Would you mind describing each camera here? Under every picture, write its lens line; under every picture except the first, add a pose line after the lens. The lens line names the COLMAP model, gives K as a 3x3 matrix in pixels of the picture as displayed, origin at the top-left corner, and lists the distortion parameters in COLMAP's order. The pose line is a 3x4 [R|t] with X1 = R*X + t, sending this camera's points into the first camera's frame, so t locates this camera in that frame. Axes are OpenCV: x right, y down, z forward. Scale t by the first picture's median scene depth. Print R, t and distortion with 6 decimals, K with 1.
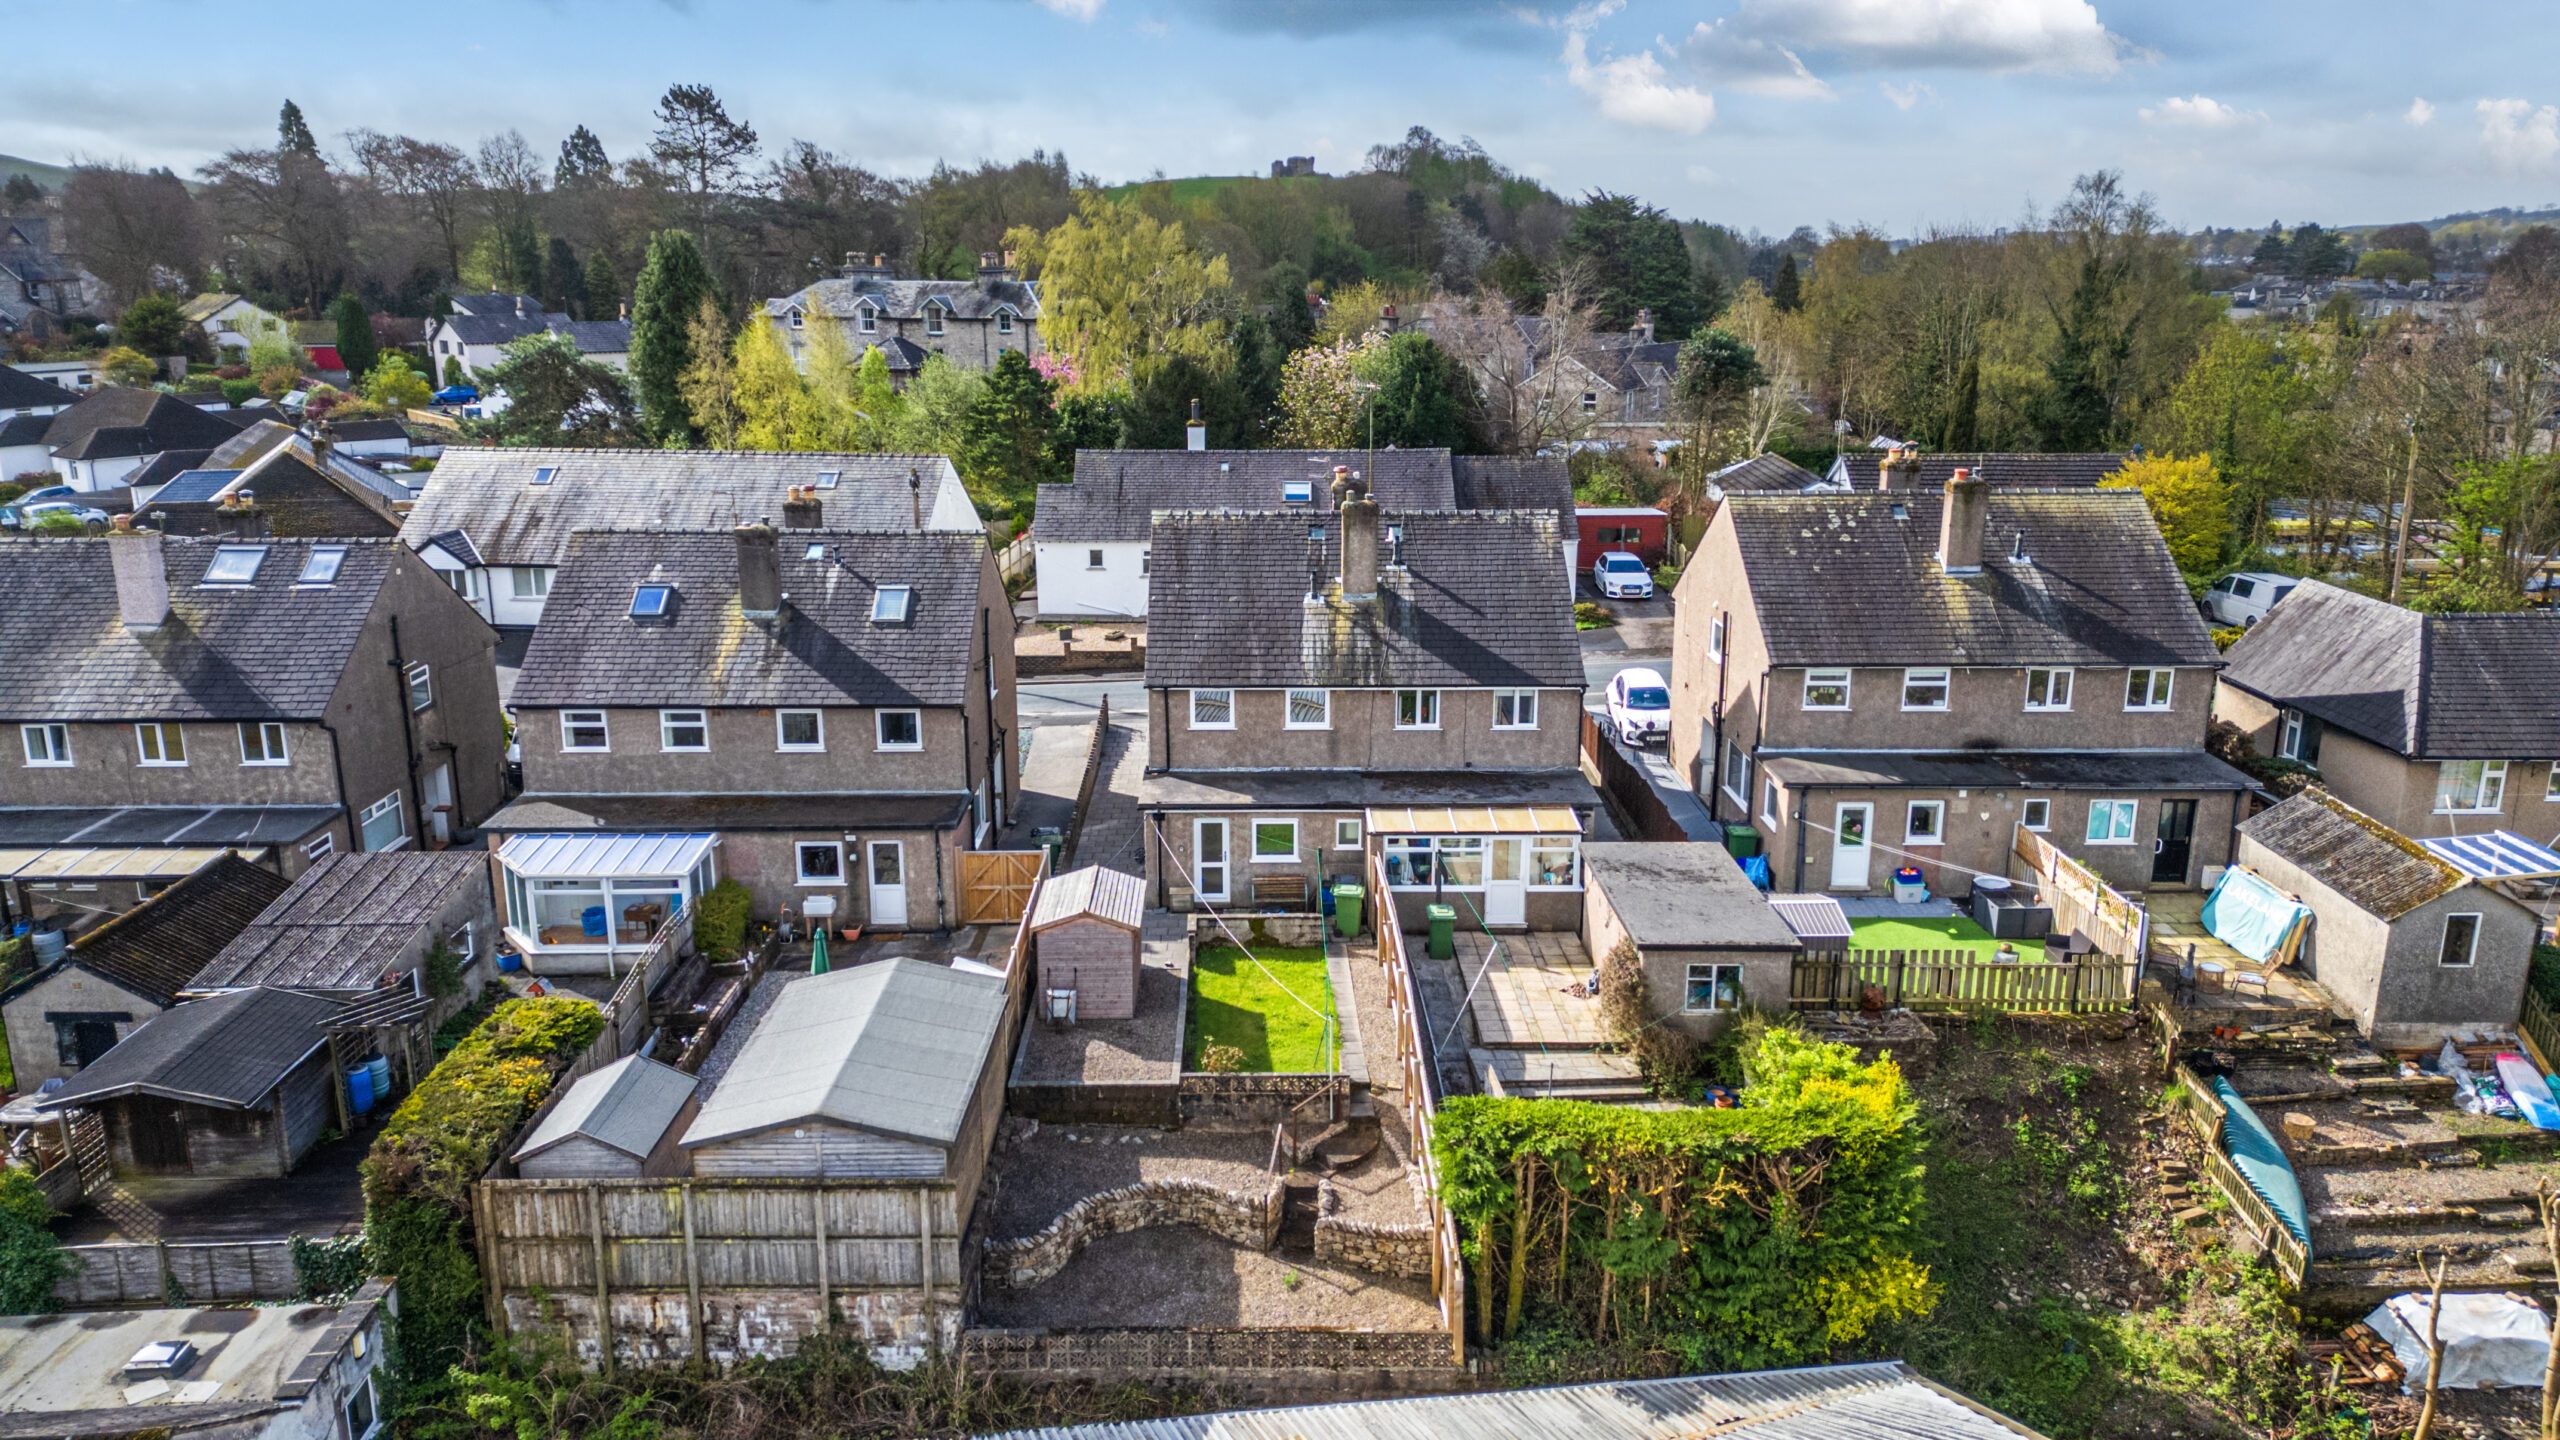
lens RADIAL K [[1718.8, 0, 1280.0], [0, 1718.8, 720.0], [0, 0, 1]] dist [0.085347, -0.070708]
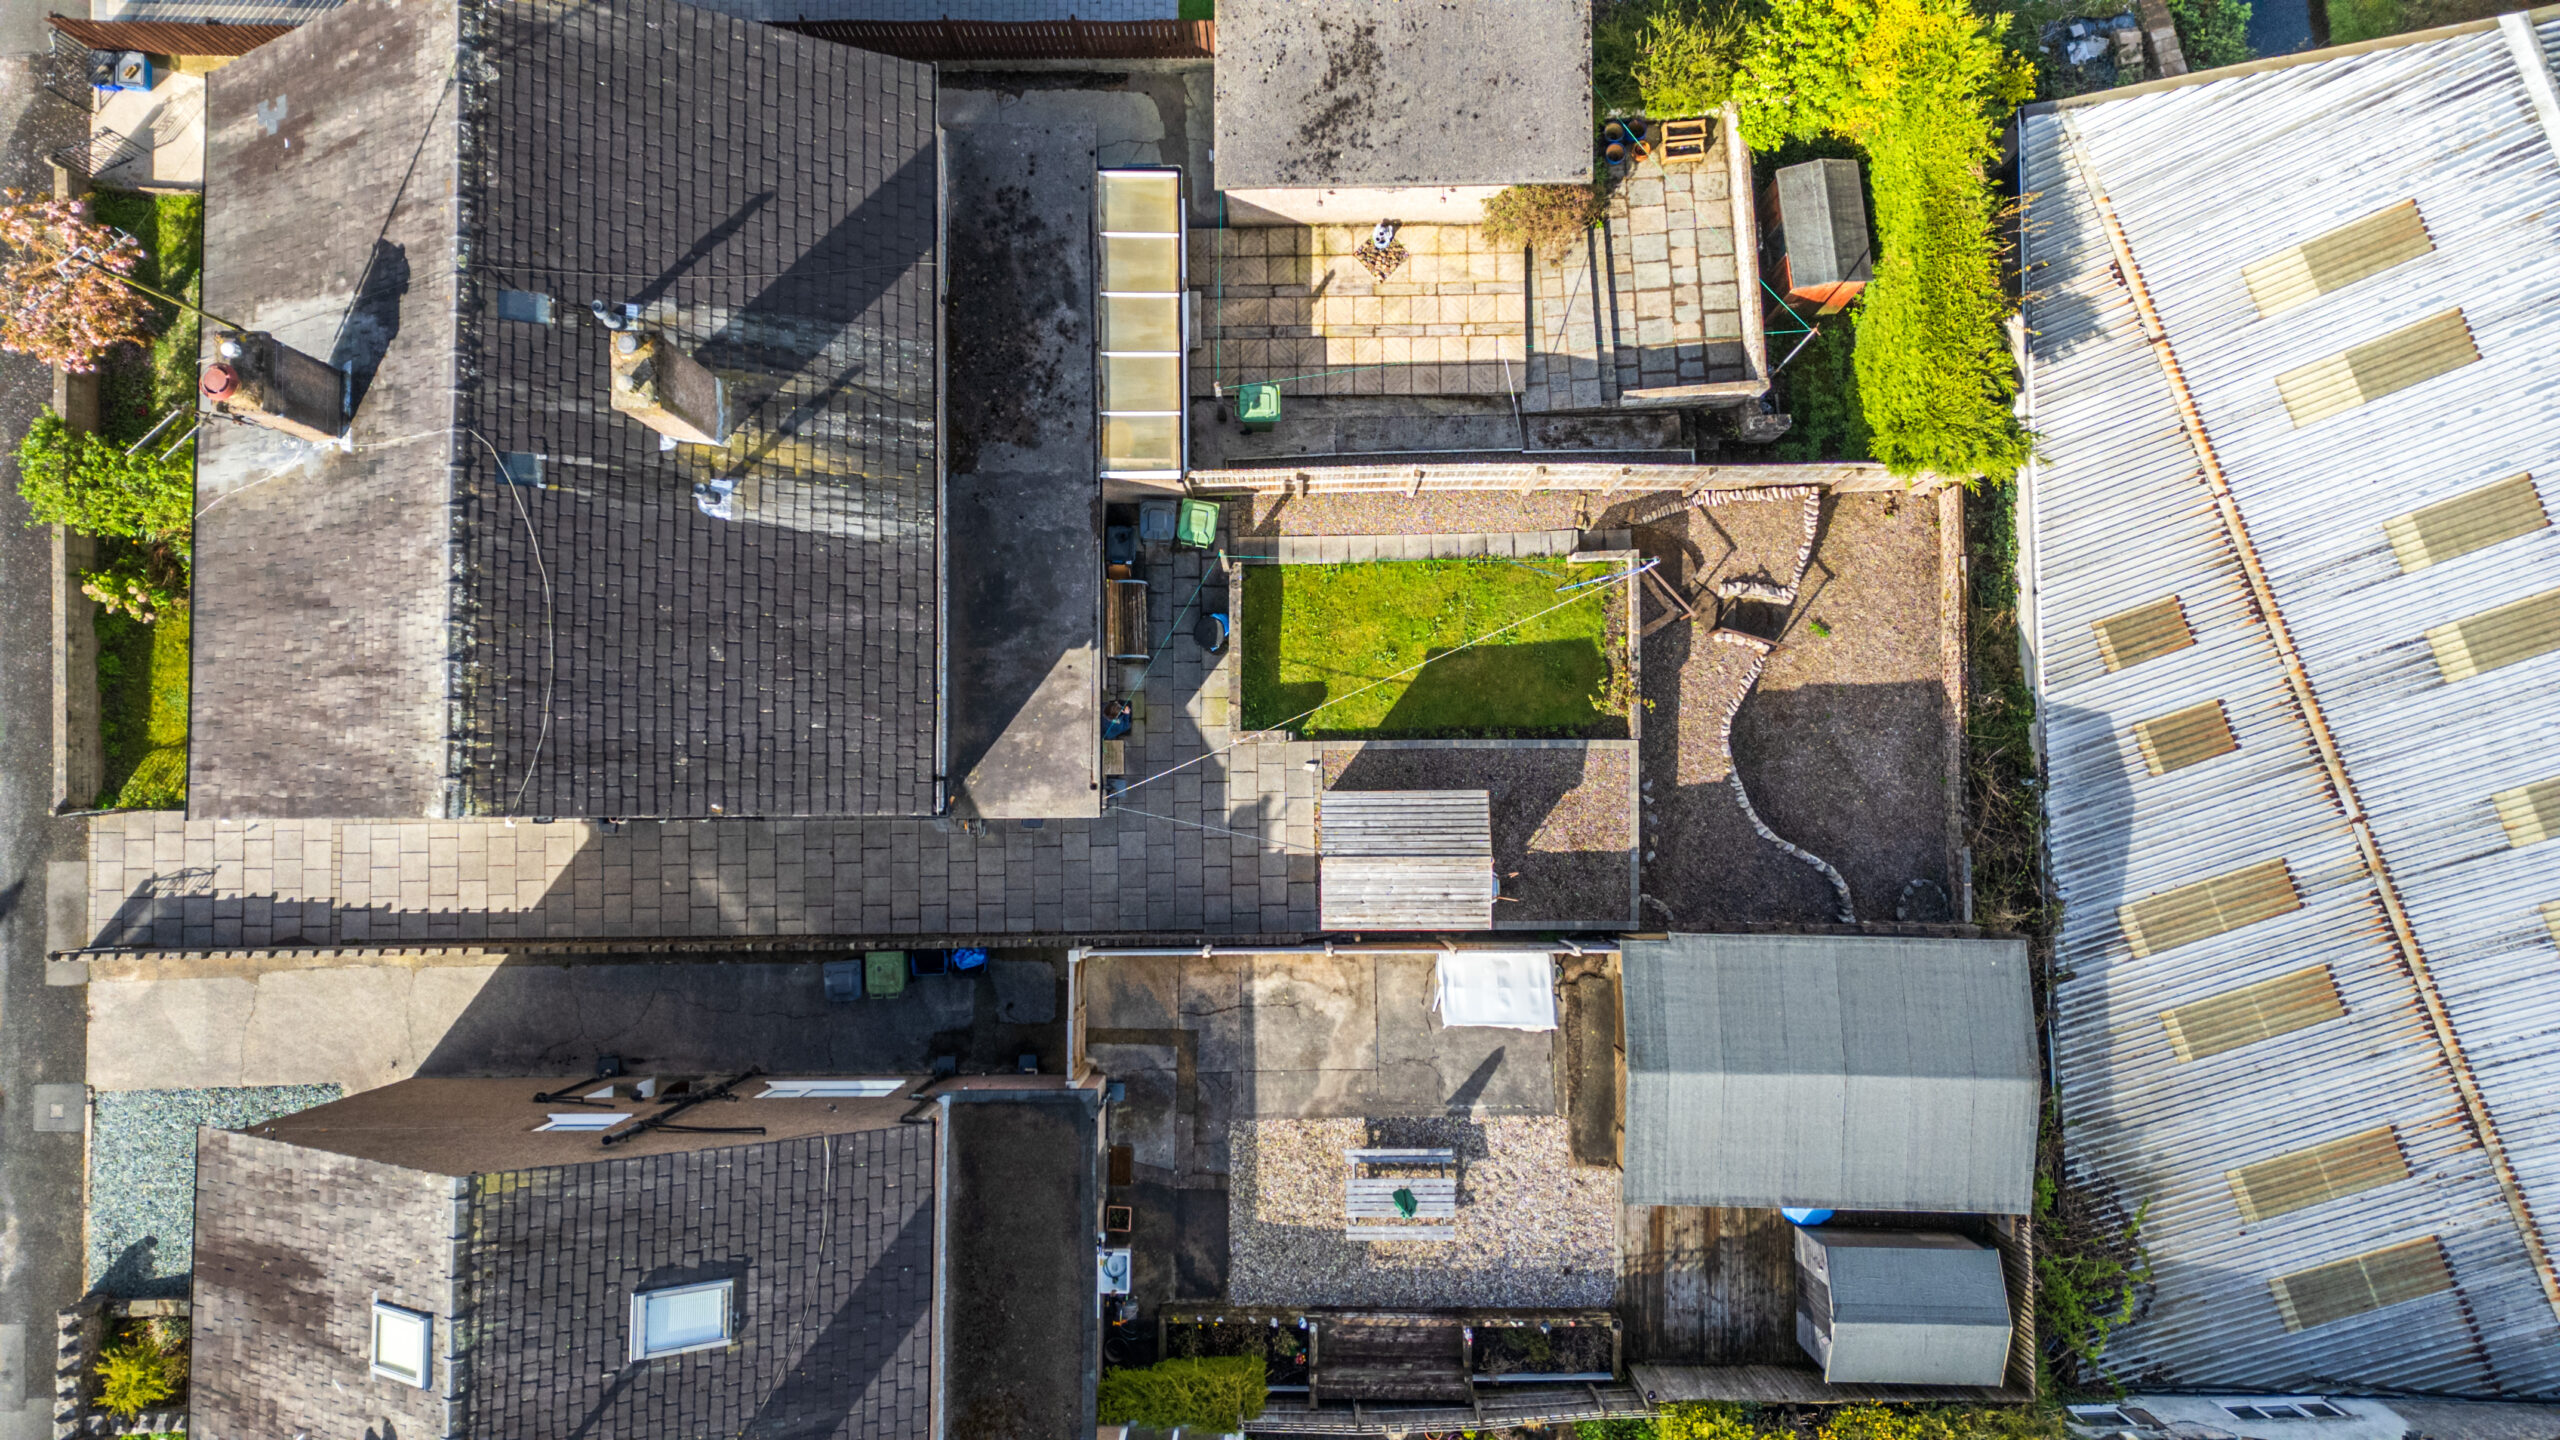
lens RADIAL K [[1744.0, 0, 1269.3], [0, 1744.0, 716.7], [0, 0, 1]] dist [0.028206, -0.027019]
pose [[0.011231, -0.998011, 0.062035, -0.082135], [0.280515, 0.062692, 0.957800, -0.558459], [-0.959784, 0.006645, 0.280661, 0.725110]]
